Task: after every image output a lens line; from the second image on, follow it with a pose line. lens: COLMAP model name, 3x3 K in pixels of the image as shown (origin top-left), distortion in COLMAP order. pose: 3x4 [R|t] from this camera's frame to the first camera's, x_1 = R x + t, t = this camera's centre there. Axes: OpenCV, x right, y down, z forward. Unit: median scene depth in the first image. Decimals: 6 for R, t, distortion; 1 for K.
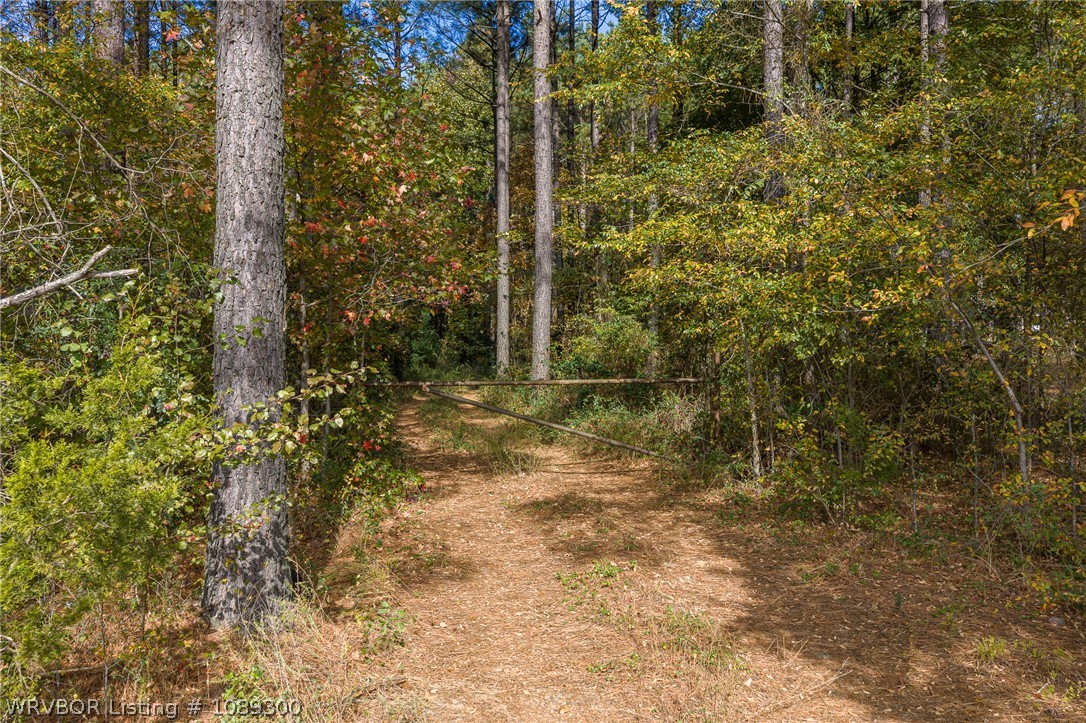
lens RADIAL K [[897.0, 0, 542.0], [0, 897.0, 363.8], [0, 0, 1]] dist [0.016395, -0.020188]
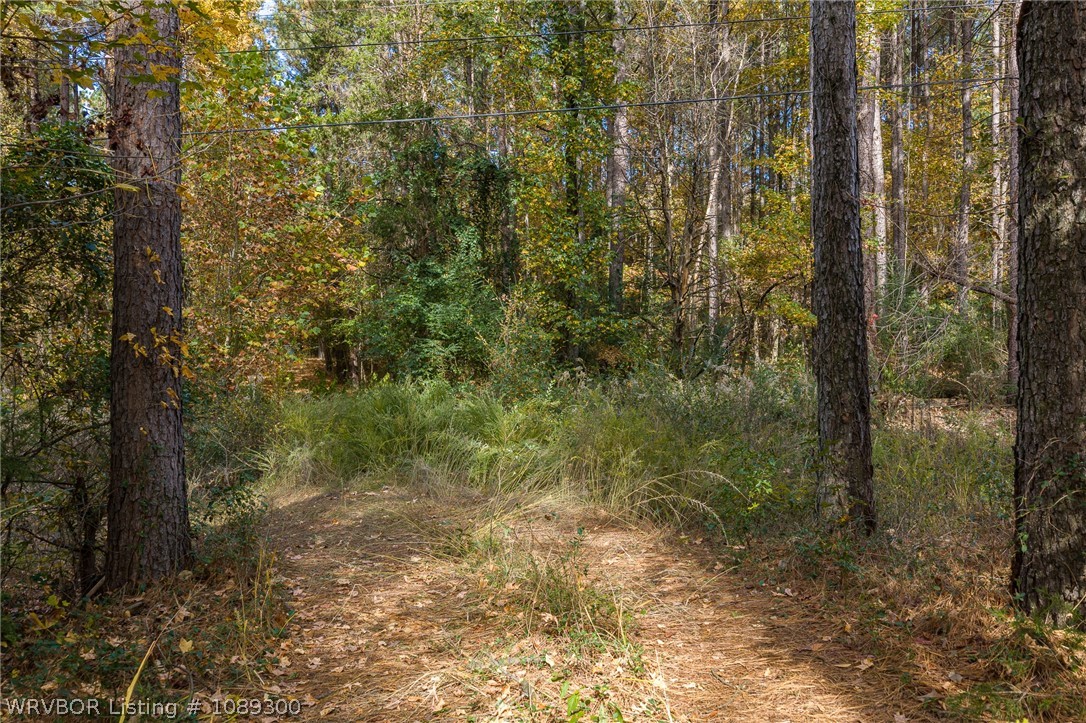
lens RADIAL K [[897.0, 0, 542.8], [0, 897.0, 359.1], [0, 0, 1]] dist [0.016395, -0.020188]
pose [[0.995403, -0.001871, -0.095754, -0.235057], [0.001722, 0.999997, -0.001640, -0.010504], [0.095757, 0.001467, 0.995404, 2.441416]]
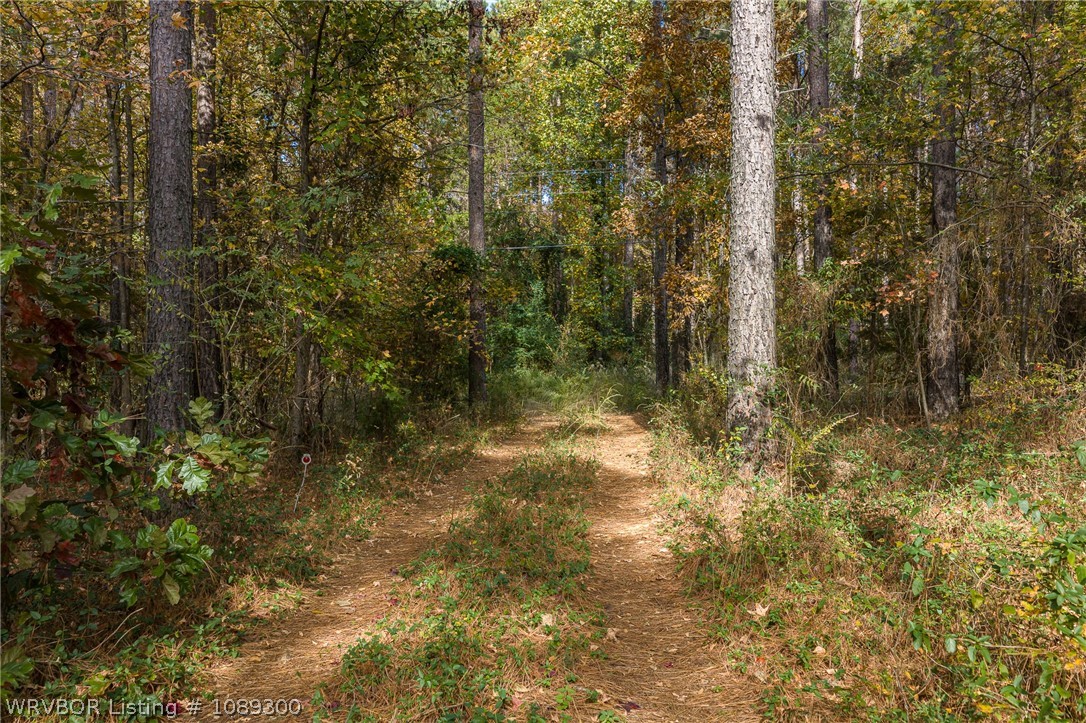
lens RADIAL K [[897.0, 0, 541.5], [0, 897.0, 362.0], [0, 0, 1]] dist [0.016395, -0.020188]
pose [[0.989854, -0.001792, -0.142074, -0.122678], [0.001839, 0.999998, 0.000203, -0.003835], [0.142073, -0.000462, 0.989856, 1.326455]]
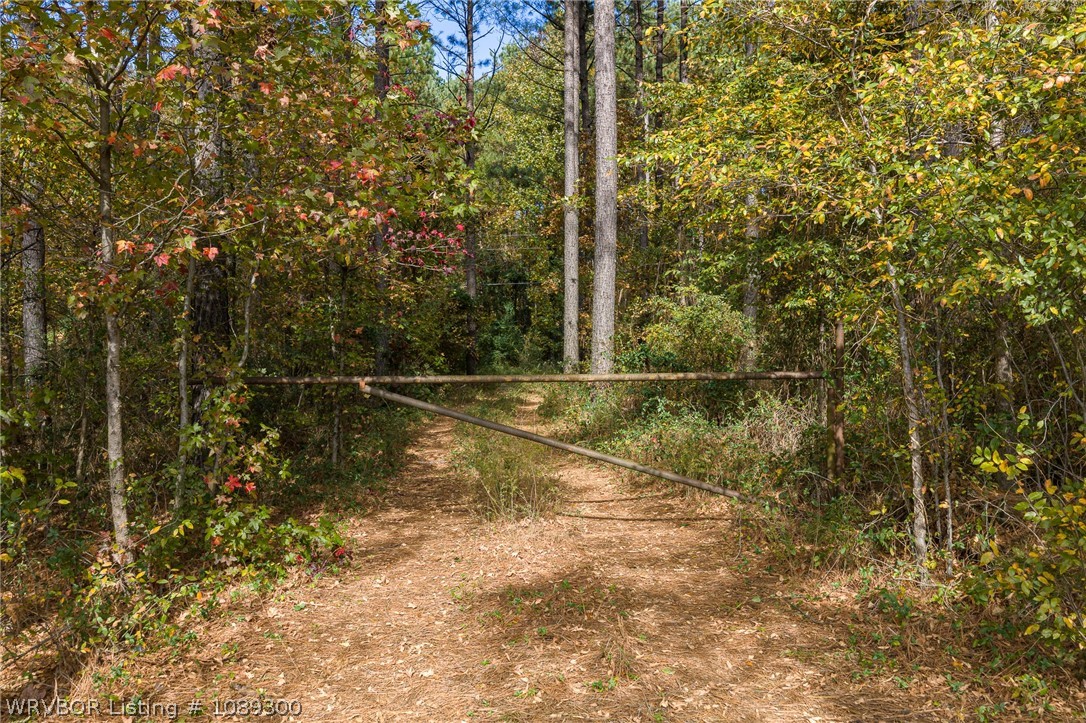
lens RADIAL K [[897.0, 0, 545.2], [0, 897.0, 359.0], [0, 0, 1]] dist [0.016395, -0.020188]
pose [[0.993743, -0.001641, -0.111676, 0.050625], [0.001110, 0.999988, -0.004812, 0.007973], [0.111682, 0.004658, 0.993733, 0.289583]]
